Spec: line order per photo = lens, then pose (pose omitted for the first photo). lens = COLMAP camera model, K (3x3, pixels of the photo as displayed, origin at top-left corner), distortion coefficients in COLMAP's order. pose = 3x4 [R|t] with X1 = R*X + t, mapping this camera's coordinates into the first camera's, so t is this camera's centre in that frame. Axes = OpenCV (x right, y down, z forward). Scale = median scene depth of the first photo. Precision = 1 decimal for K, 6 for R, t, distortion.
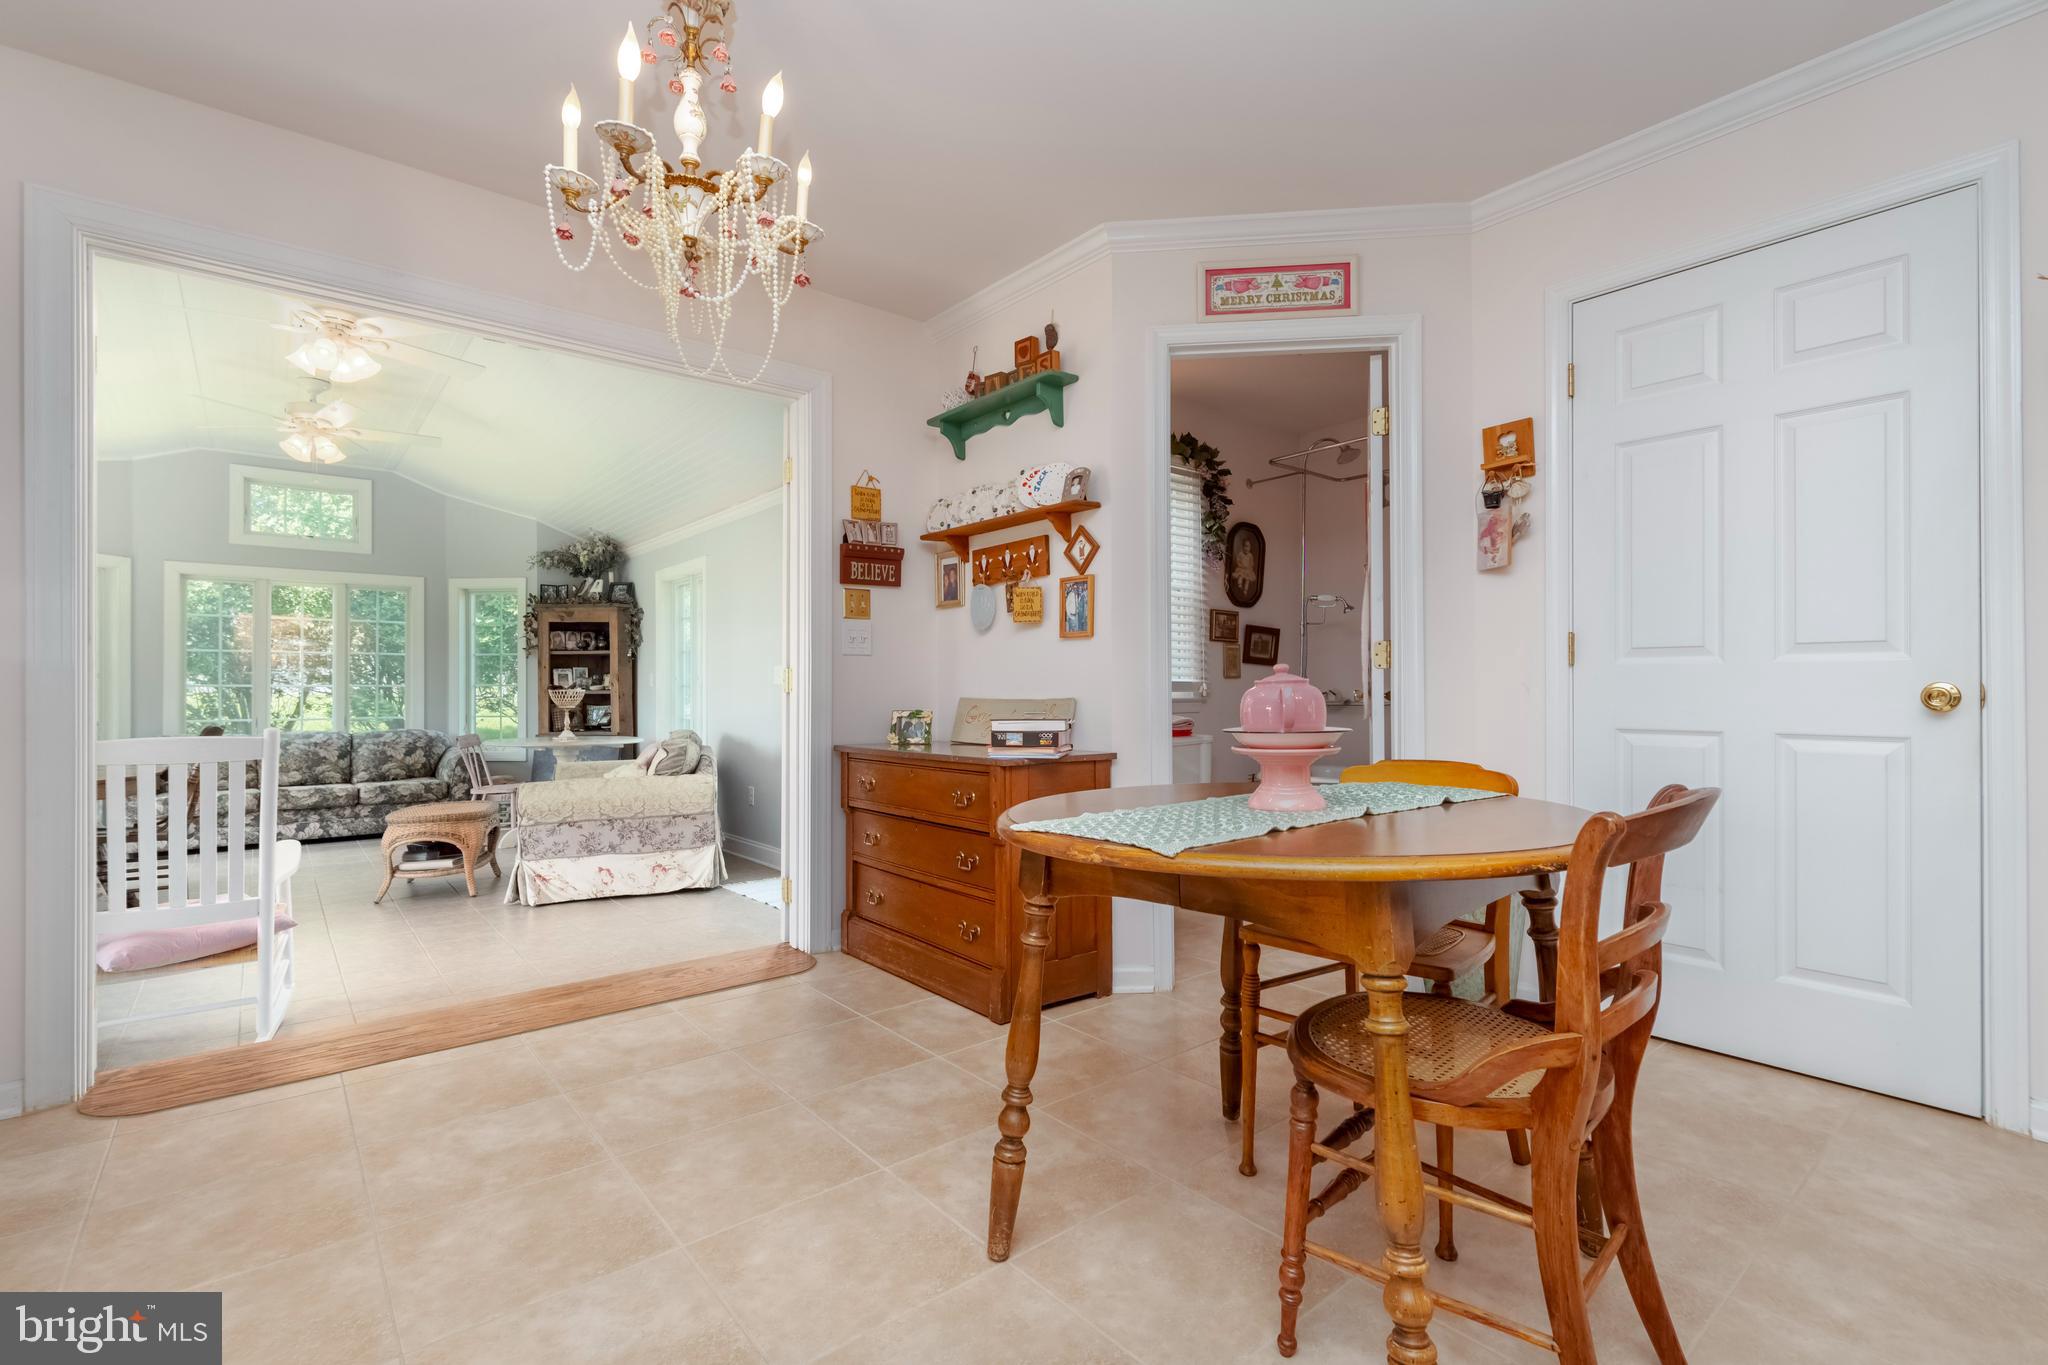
lens RADIAL K [[926.0, 0, 1036.6], [0, 926.0, 685.0], [0, 0, 1]] dist [0.001383, 0.000012]
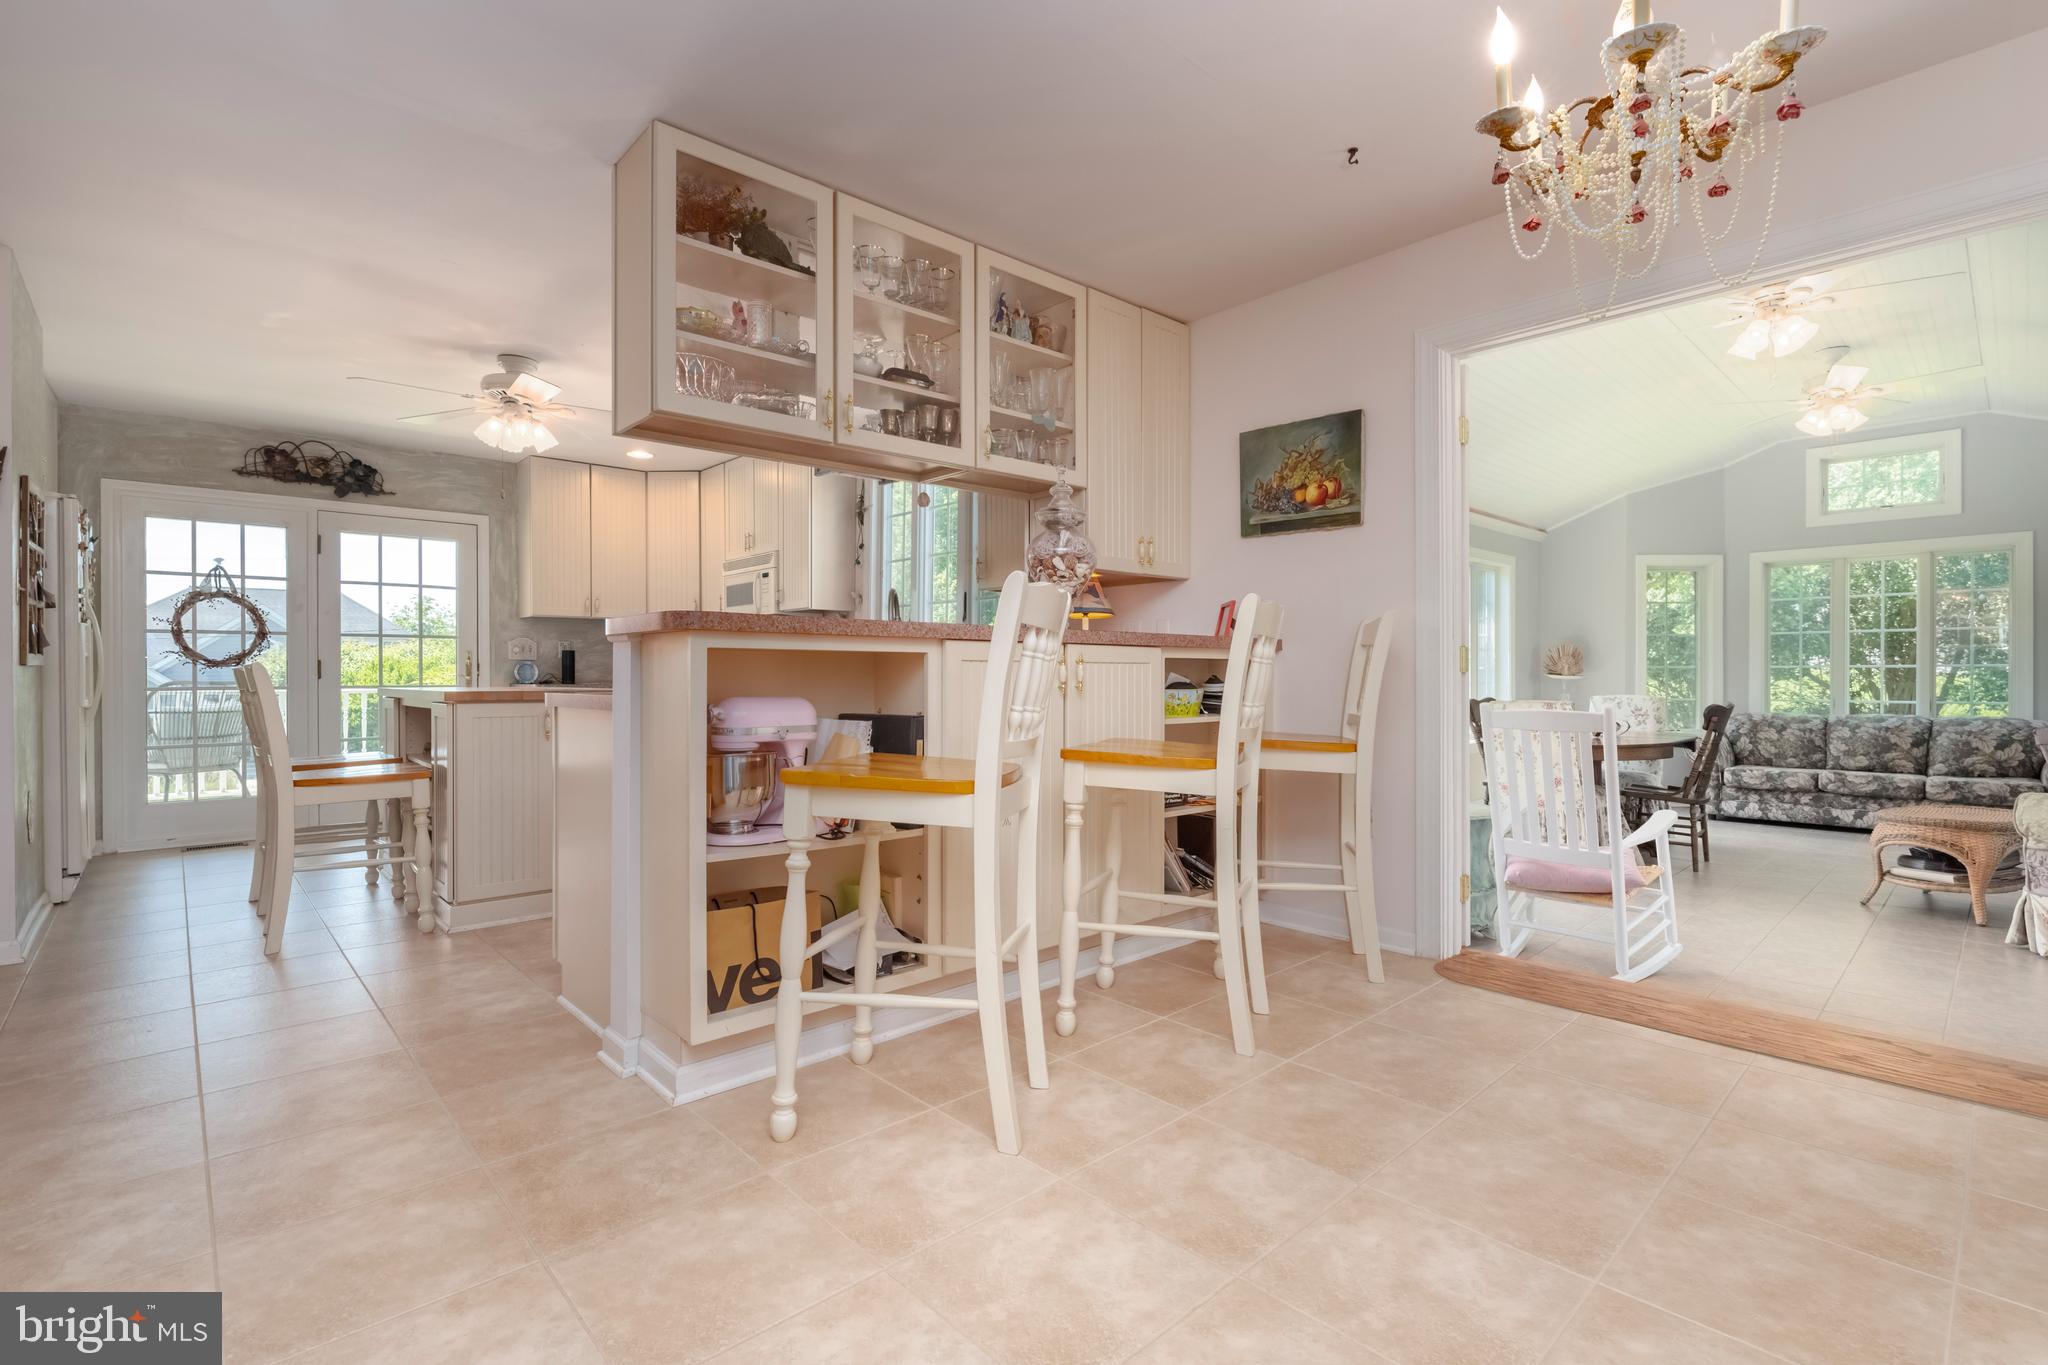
lens RADIAL K [[940.9, 0, 1031.7], [0, 940.9, 680.7], [0, 0, 1]] dist [0.000188, -0.006268]
pose [[0.054685, 0.008542, -0.998467, 0.170698], [0.008048, 0.999927, 0.008995, -0.000129], [0.998471, -0.008528, 0.054612, 0.134464]]
